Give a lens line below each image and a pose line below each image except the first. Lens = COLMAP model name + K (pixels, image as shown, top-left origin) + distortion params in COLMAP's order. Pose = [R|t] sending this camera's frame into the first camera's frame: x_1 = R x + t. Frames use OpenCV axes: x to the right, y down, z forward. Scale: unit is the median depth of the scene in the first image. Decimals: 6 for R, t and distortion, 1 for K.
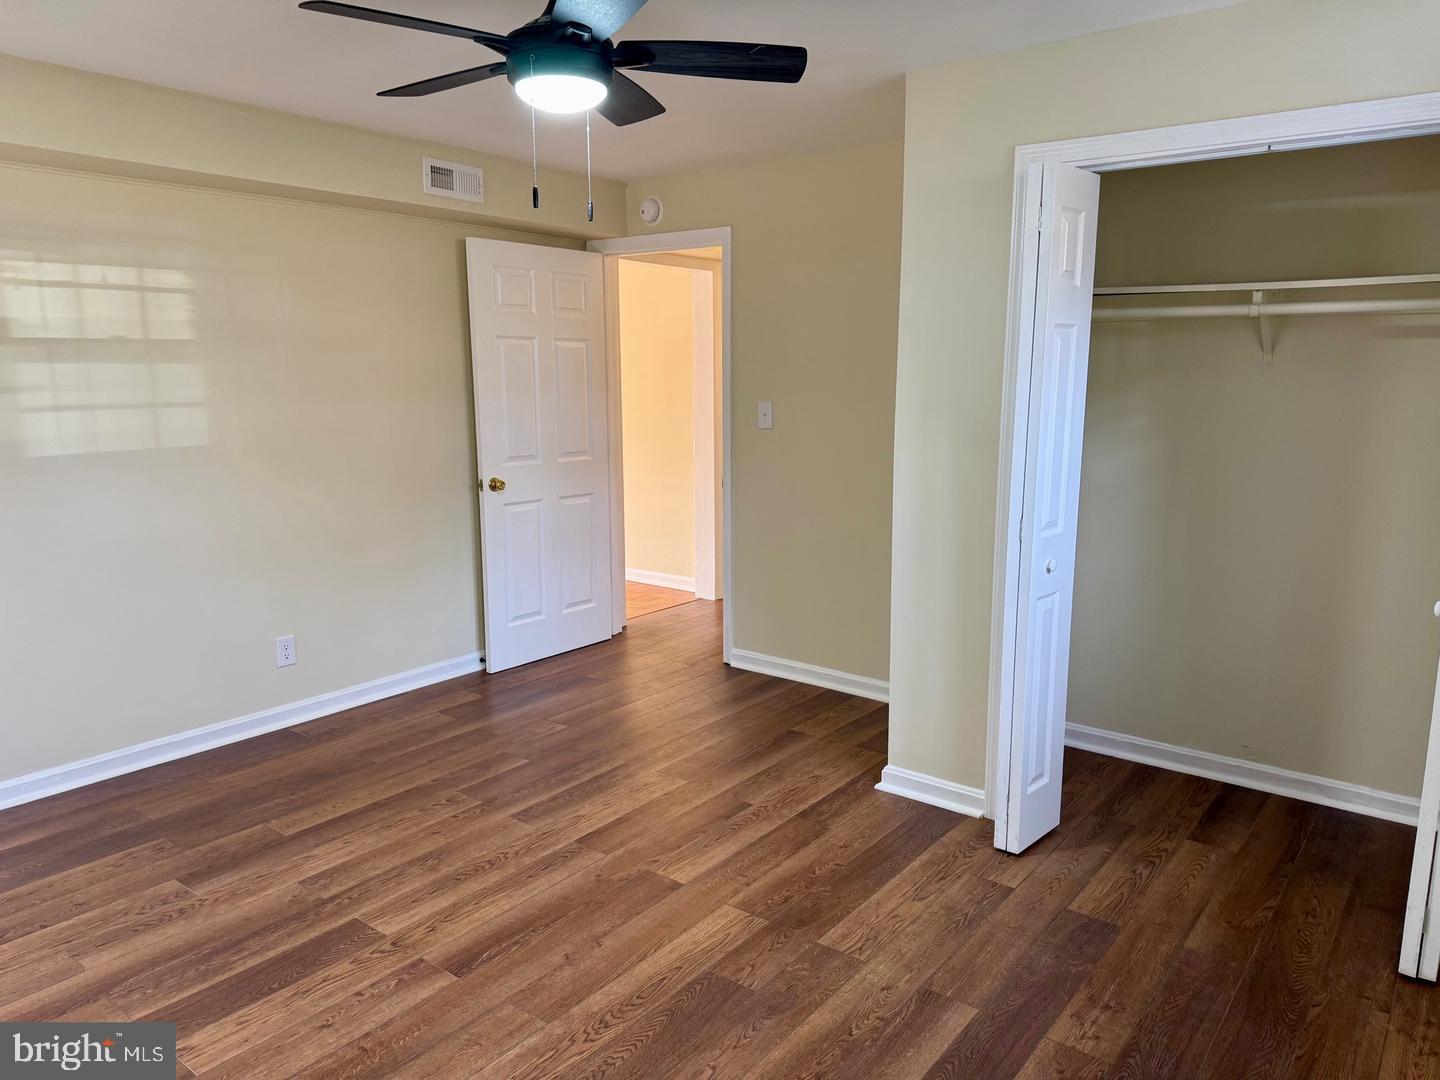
lens RADIAL K [[988.6, 0, 720.0], [0, 988.6, 540.0], [0, 0, 1]] dist [-0.004372, -0.004107]
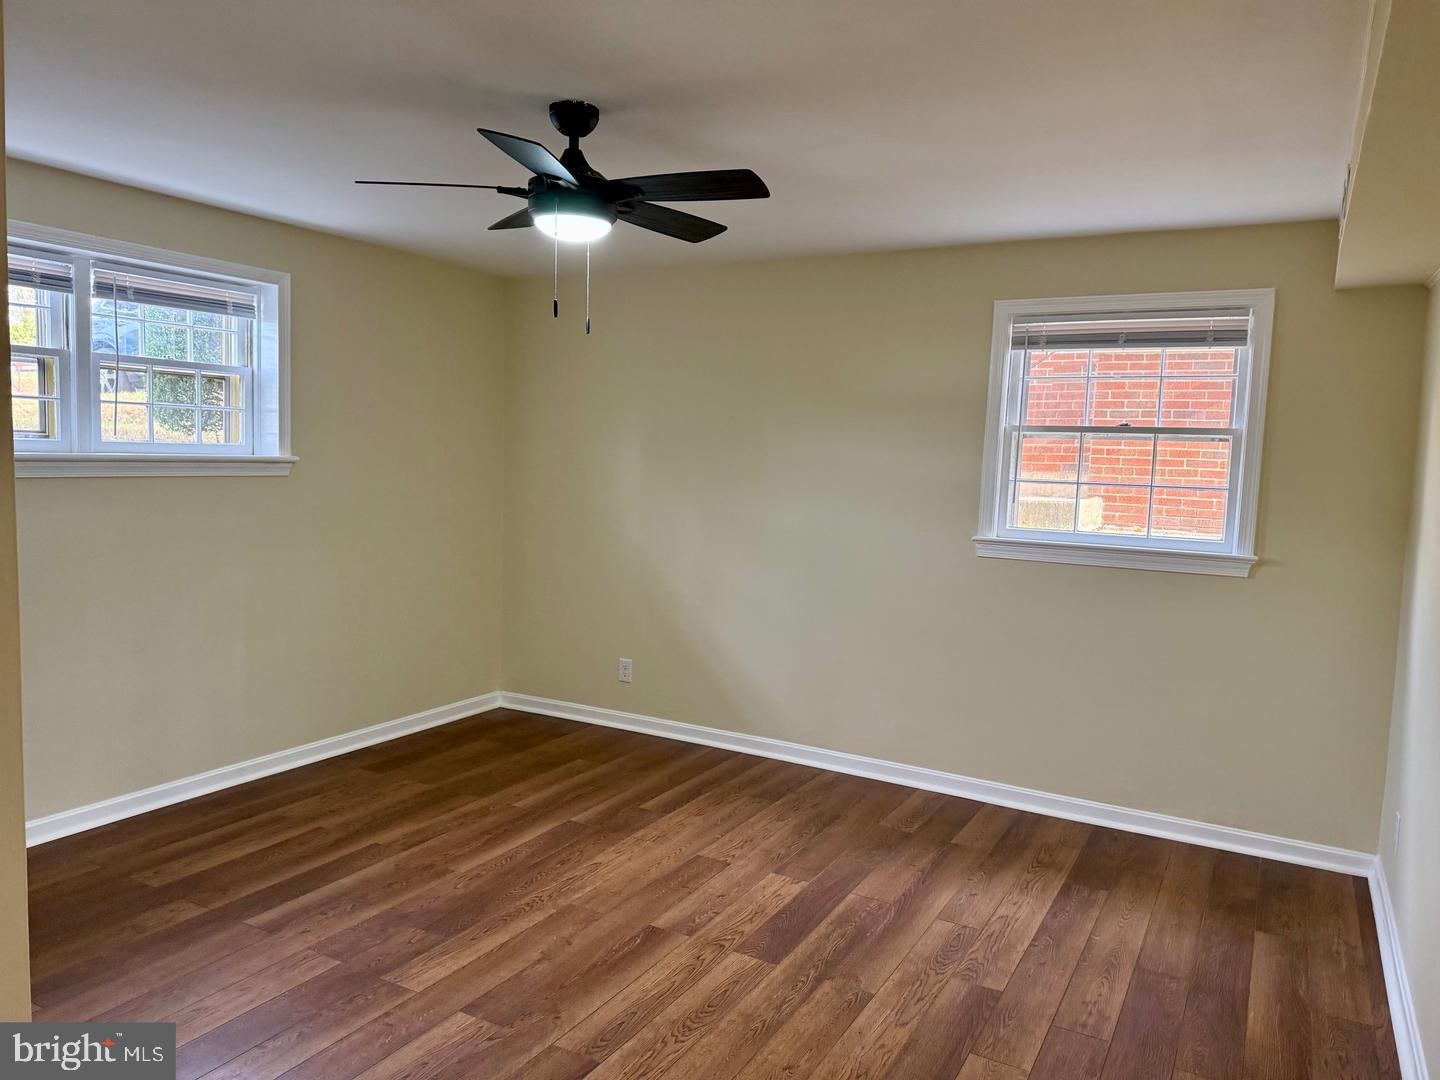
lens RADIAL K [[994.9, 0, 720.0], [0, 994.9, 540.0], [0, 0, 1]] dist [0.131648, -0.276701]
pose [[-0.987887, -0.021042, -0.153744, -0.134316], [-0.060224, 0.965094, 0.254884, -0.356249], [0.143015, 0.261056, -0.954671, 2.006424]]
